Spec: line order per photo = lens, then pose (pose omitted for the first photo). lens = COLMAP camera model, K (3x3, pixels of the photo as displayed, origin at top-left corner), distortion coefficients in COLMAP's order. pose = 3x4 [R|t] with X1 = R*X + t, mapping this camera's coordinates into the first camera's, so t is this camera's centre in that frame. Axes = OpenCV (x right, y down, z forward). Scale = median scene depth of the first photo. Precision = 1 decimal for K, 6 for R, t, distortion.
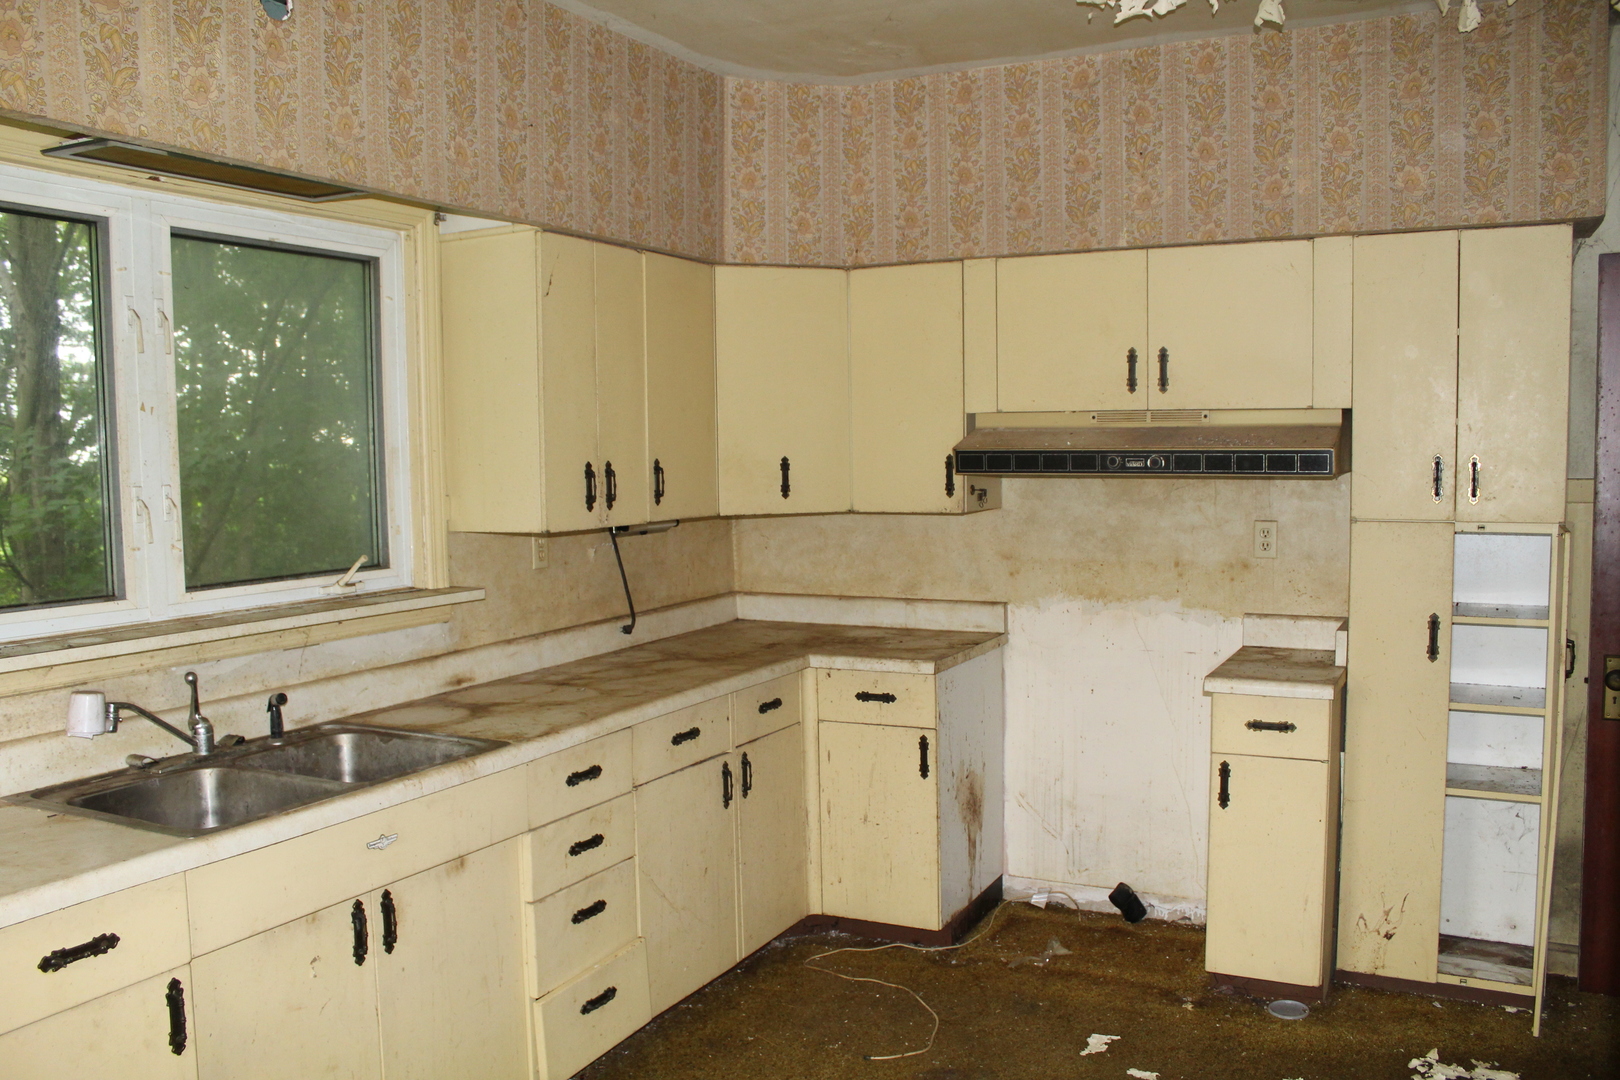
lens RADIAL K [[1301.7, 0, 810.0], [0, 1301.7, 540.0], [0, 0, 1]] dist [-0.147350, 0.110465]
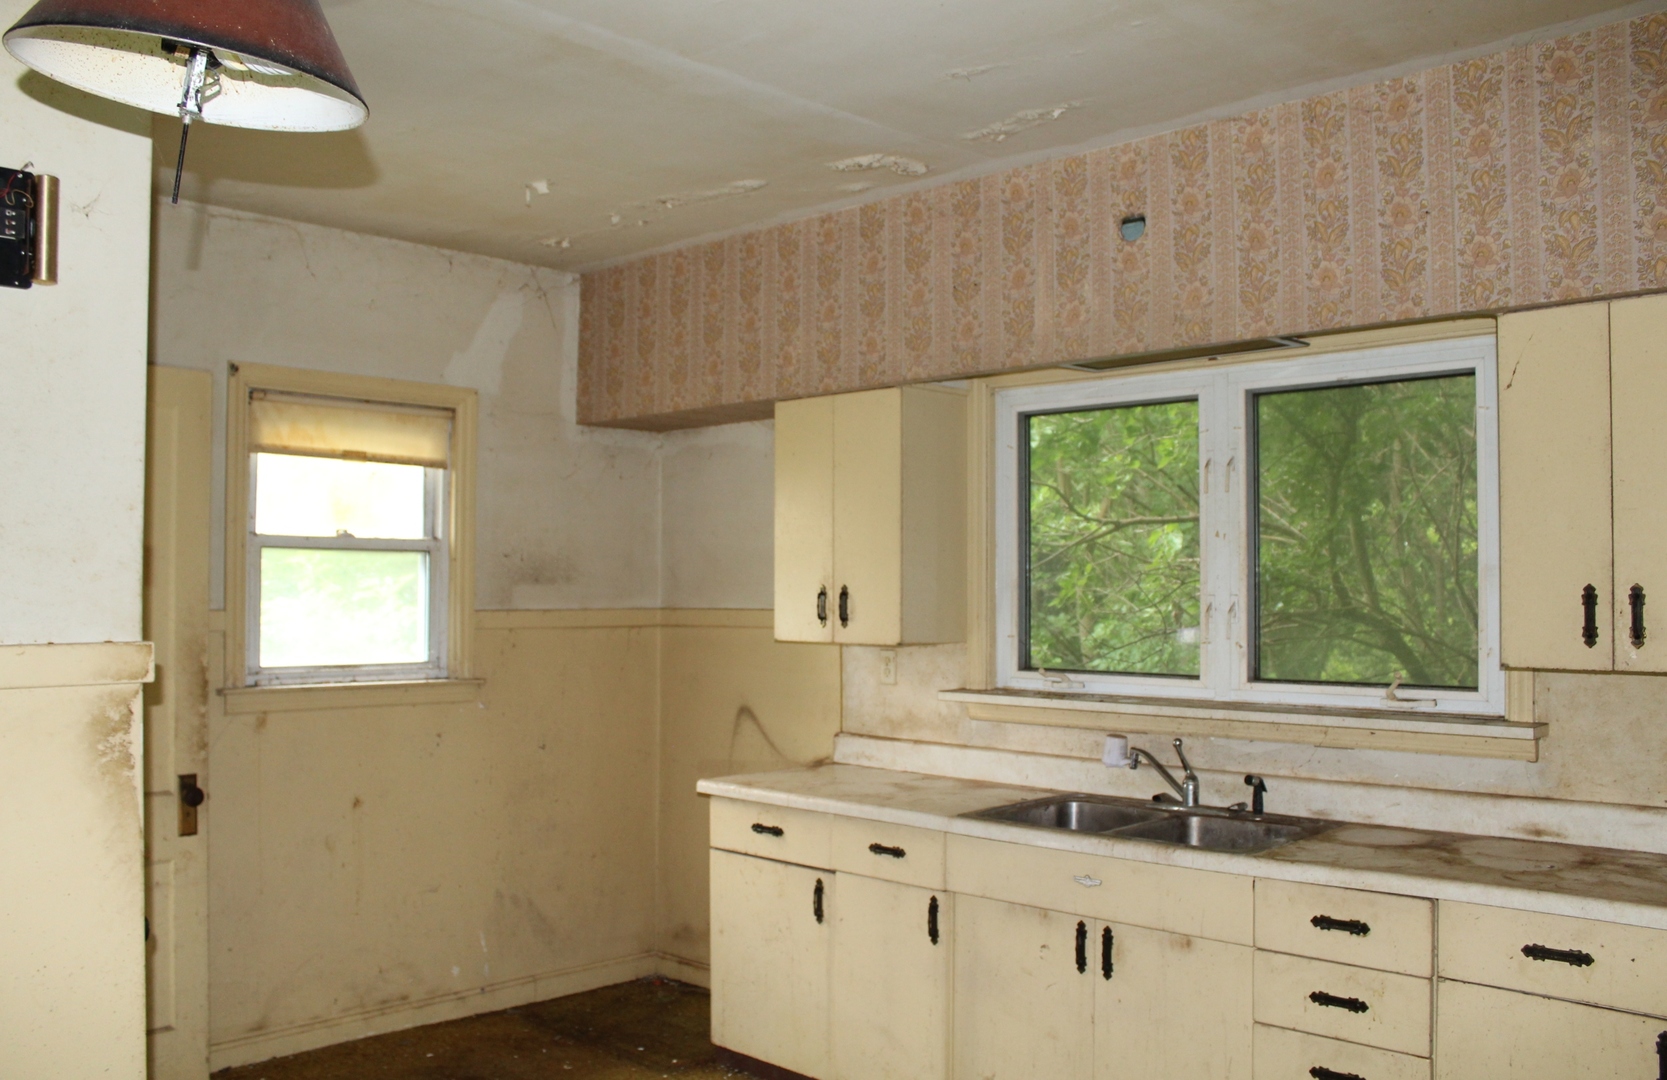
lens RADIAL K [[1453.4, 0, 833.5], [0, 1453.4, 540.0], [0, 0, 1]] dist [-0.195656, 0.174273]
pose [[-0.274722, -0.012753, -0.961439, 0.979490], [-0.060431, 0.998164, 0.004028, -0.080030], [0.959623, 0.059208, -0.274988, 1.009108]]
